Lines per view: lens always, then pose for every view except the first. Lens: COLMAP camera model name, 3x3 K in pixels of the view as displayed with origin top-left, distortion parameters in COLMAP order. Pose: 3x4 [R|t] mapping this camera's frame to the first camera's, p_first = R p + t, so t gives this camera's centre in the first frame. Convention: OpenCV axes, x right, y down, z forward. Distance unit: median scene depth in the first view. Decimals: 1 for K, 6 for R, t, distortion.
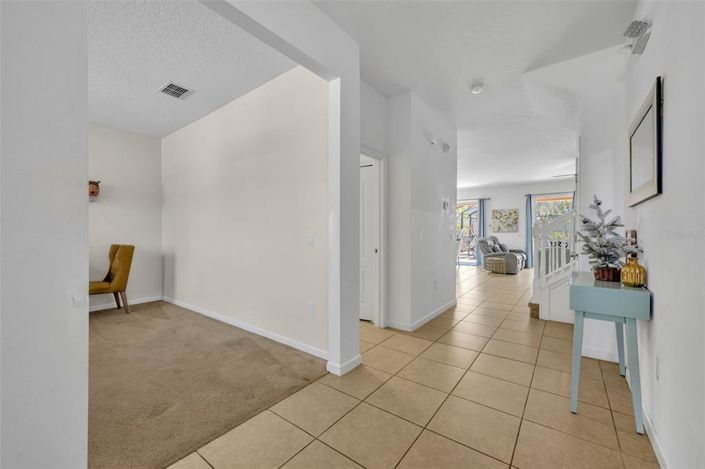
lens RADIAL K [[281.3, 0, 352.9], [0, 281.3, 234.3], [0, 0, 1]] dist [-0.000139, 0.000002]
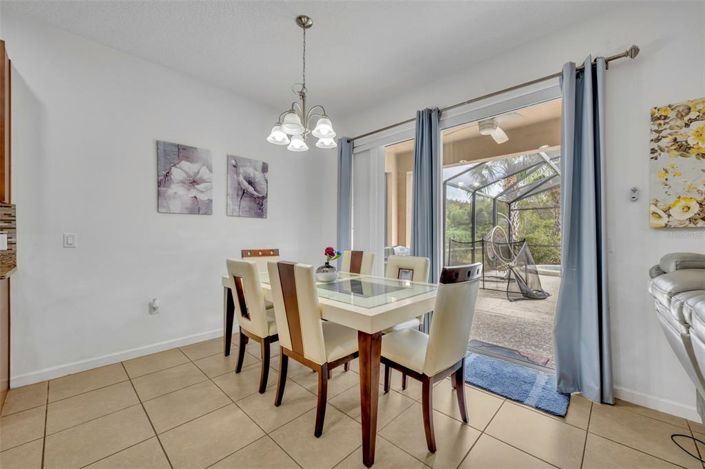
lens RADIAL K [[281.3, 0, 351.9], [0, 281.3, 234.1], [0, 0, 1]] dist [-0.000139, 0.000002]
pose [[0.994103, 0.003321, -0.108389, 0.232917], [-0.003422, 0.999994, -0.000749, -0.004128], [0.108386, 0.001116, 0.994108, 0.574301]]
